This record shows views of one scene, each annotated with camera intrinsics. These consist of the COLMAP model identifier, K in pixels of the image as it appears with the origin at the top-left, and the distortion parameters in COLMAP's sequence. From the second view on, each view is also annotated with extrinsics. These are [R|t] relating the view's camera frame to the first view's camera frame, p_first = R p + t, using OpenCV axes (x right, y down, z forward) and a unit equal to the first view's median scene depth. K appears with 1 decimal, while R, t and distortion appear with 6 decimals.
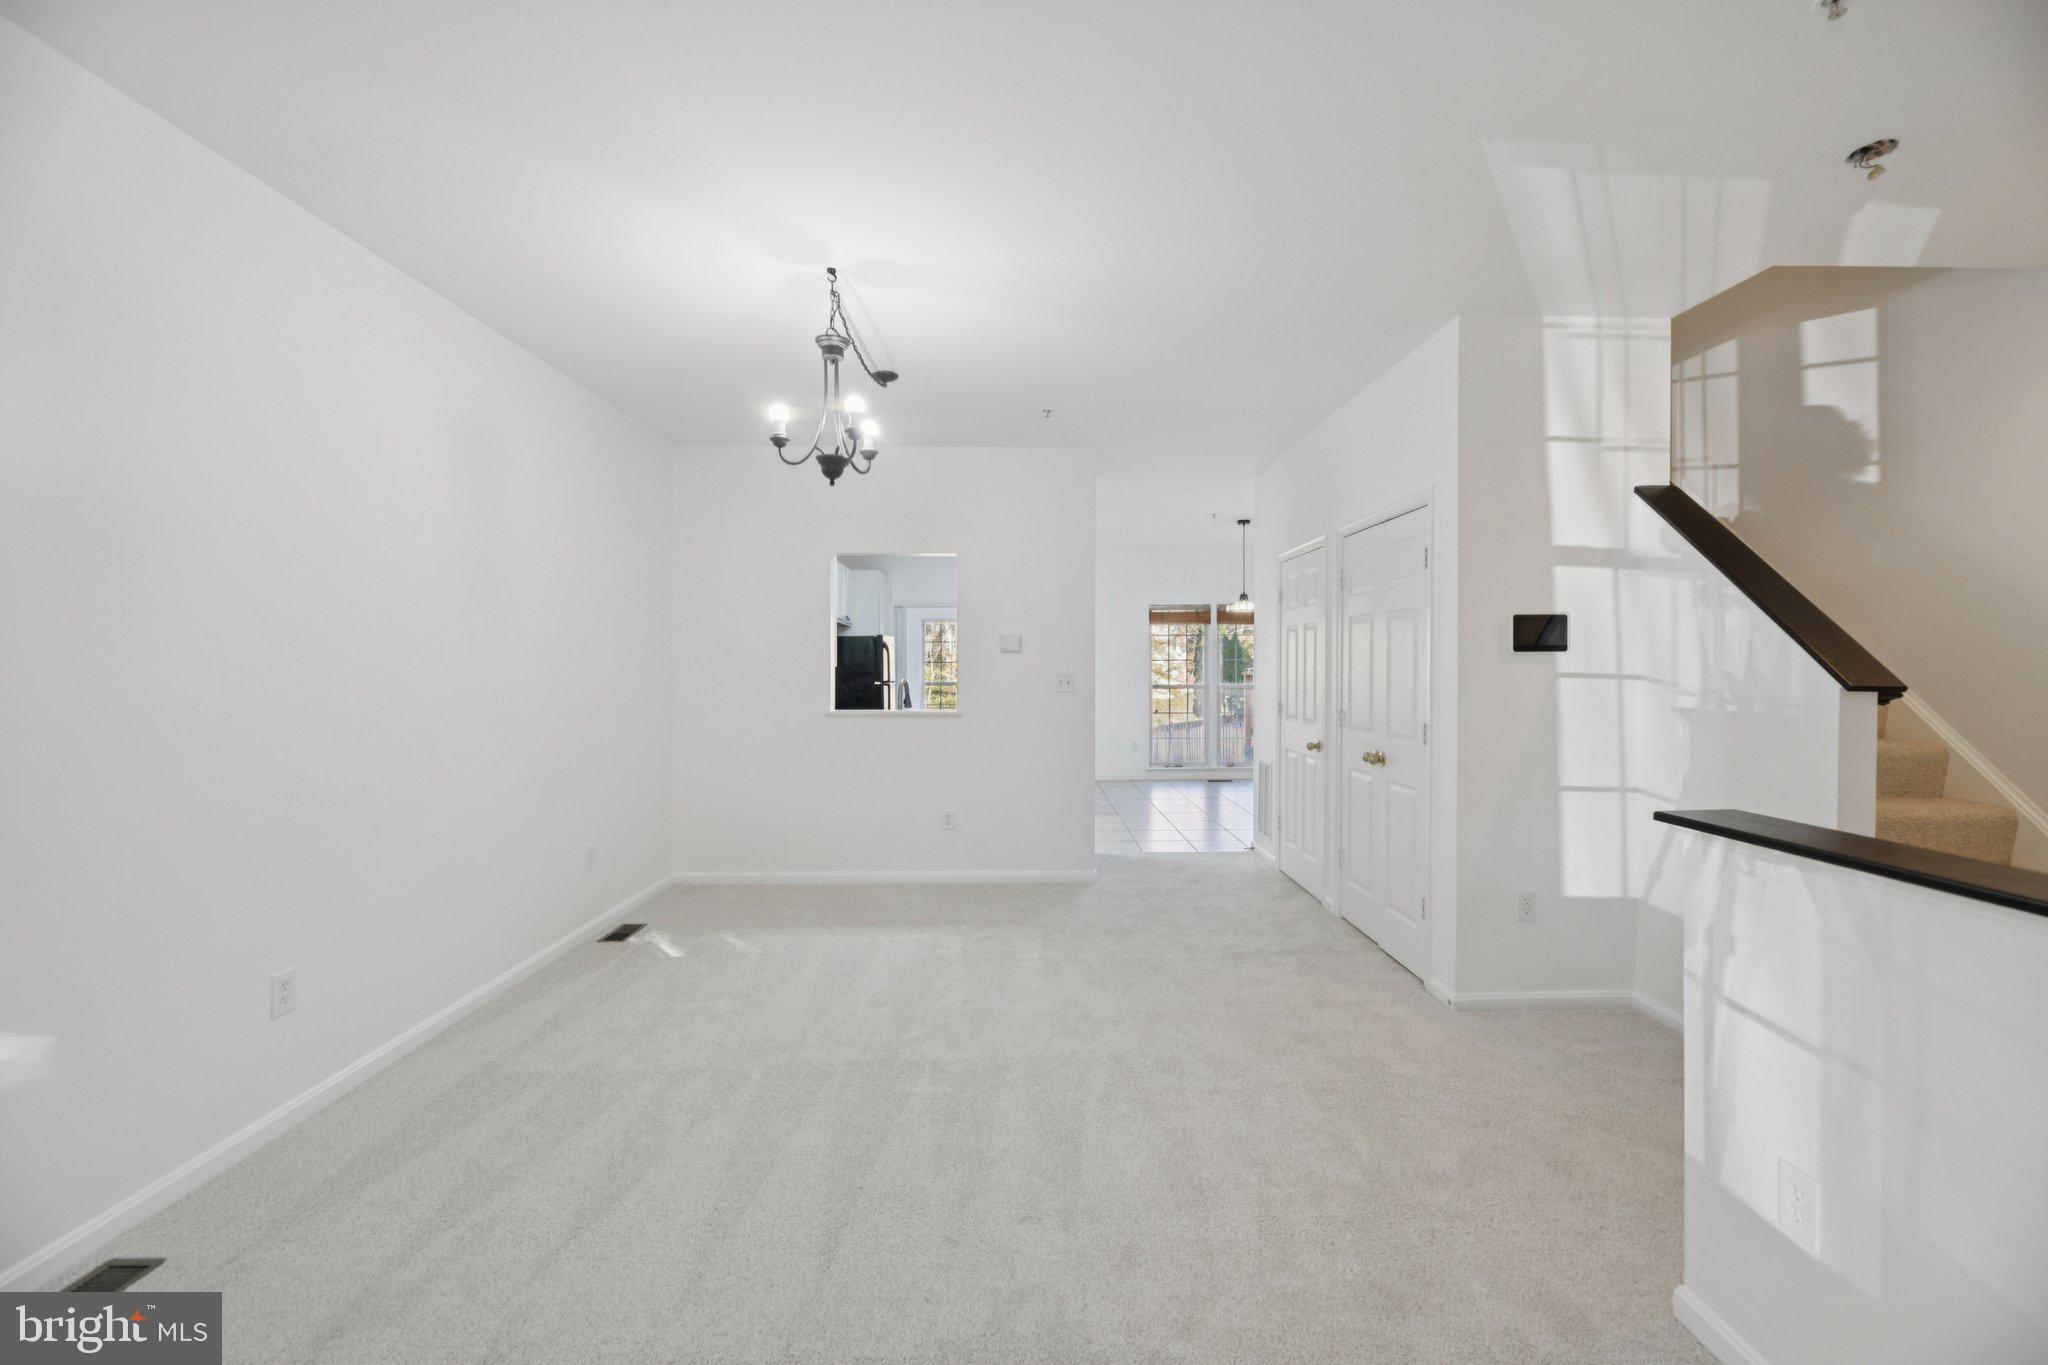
lens RADIAL K [[830.3, 0, 1017.4], [0, 830.3, 682.8], [0, 0, 1]] dist [-0.003892, -0.000394]
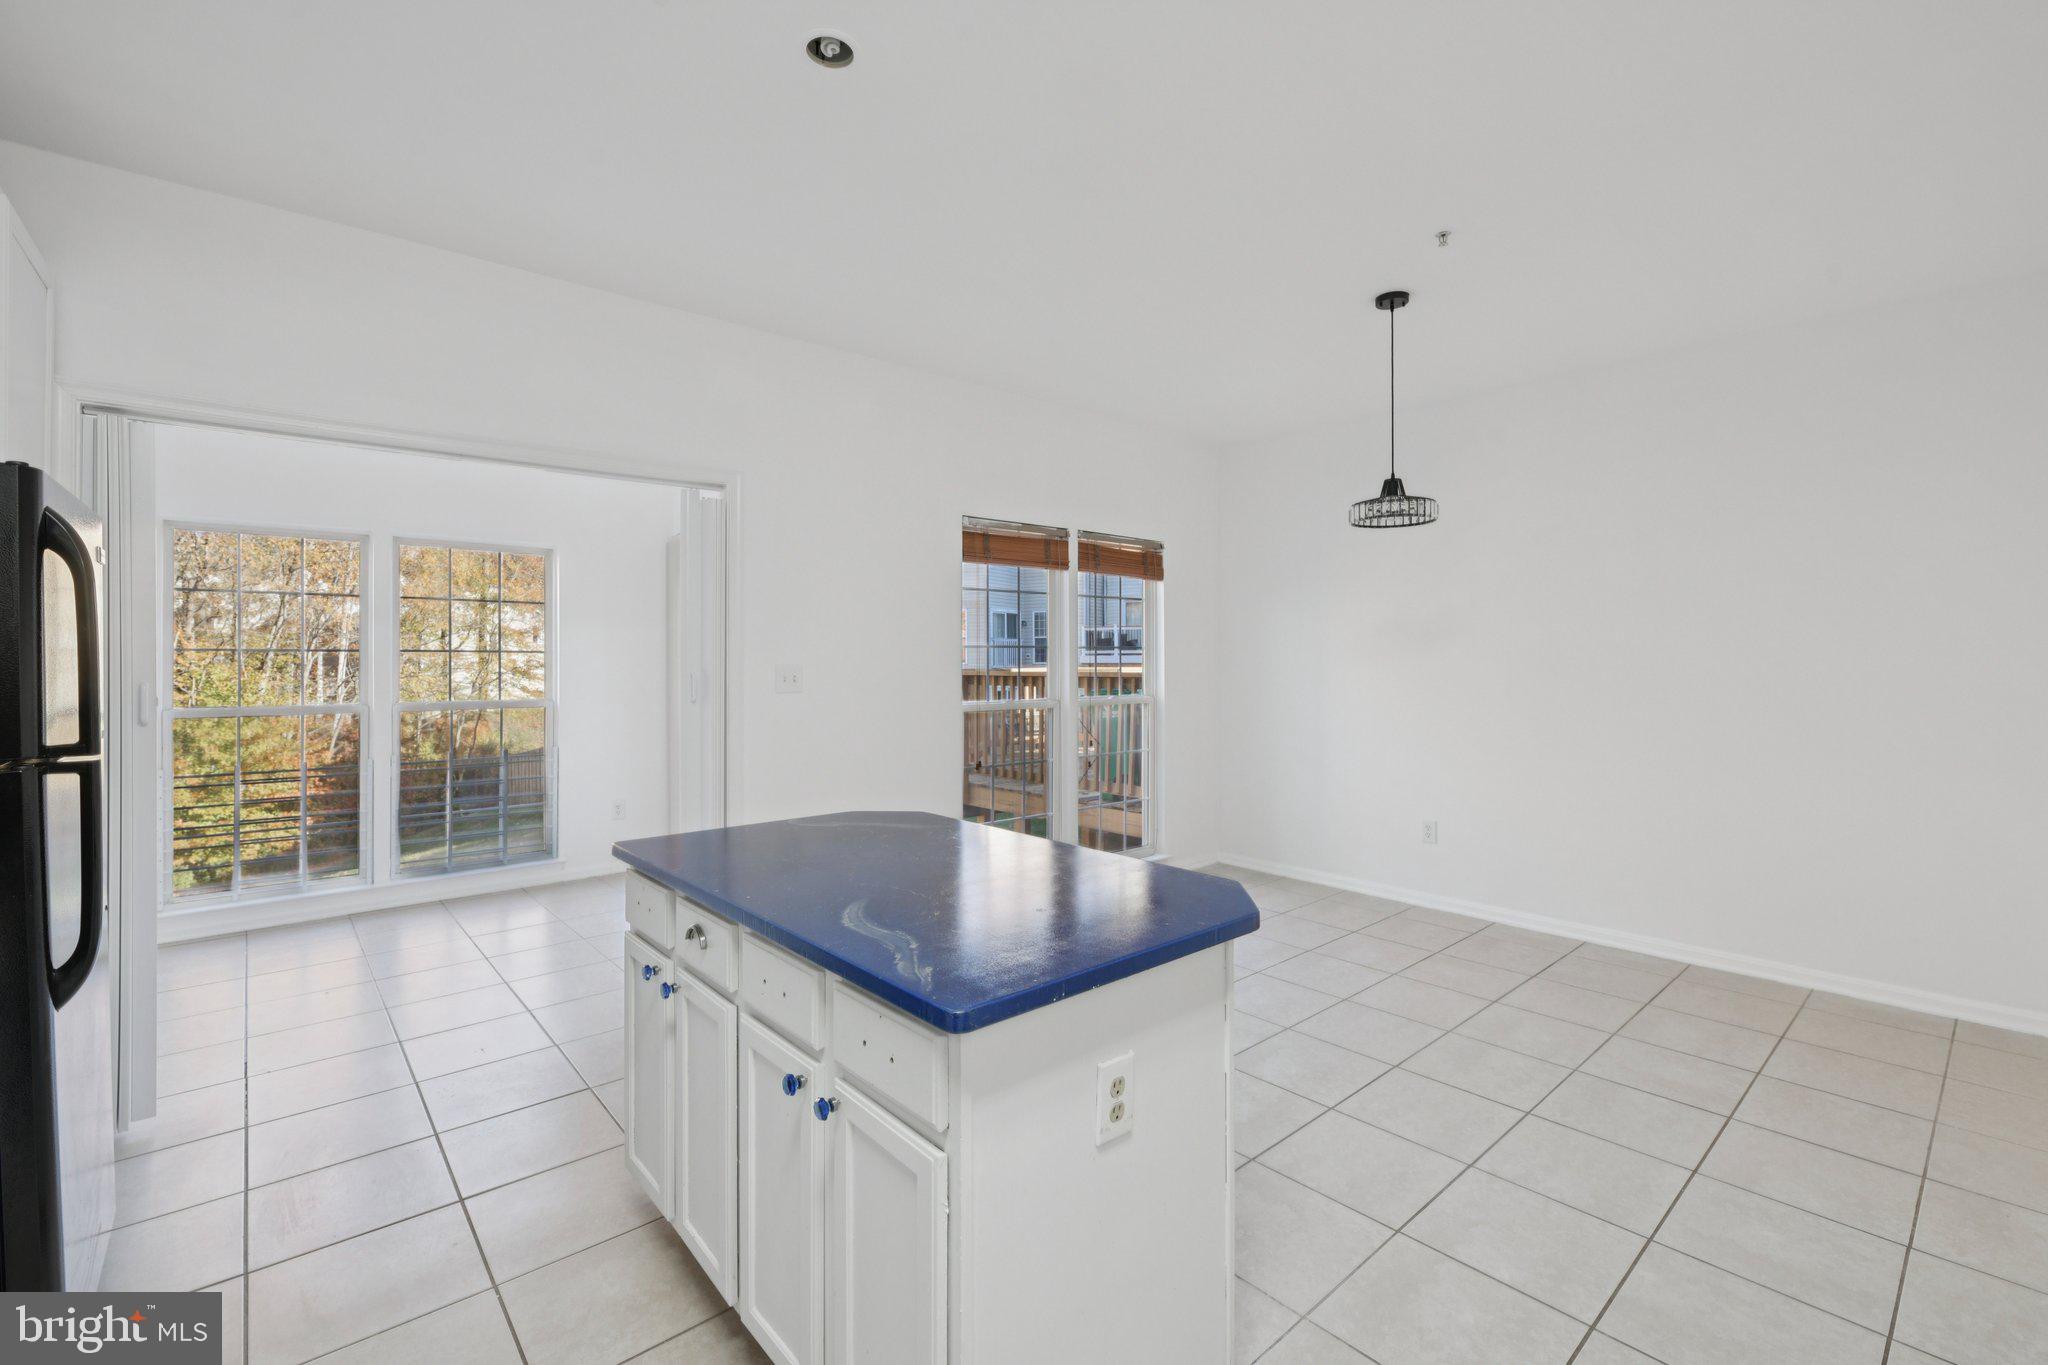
lens RADIAL K [[881.8, 0, 1025.3], [0, 881.8, 675.0], [0, 0, 1]] dist [-0.000032, -0.000136]
pose [[0.746640, -0.009498, 0.665161, -0.116613], [0.012950, 0.999916, -0.000258, -0.011949], [-0.665103, 0.008806, 0.746700, 0.645738]]
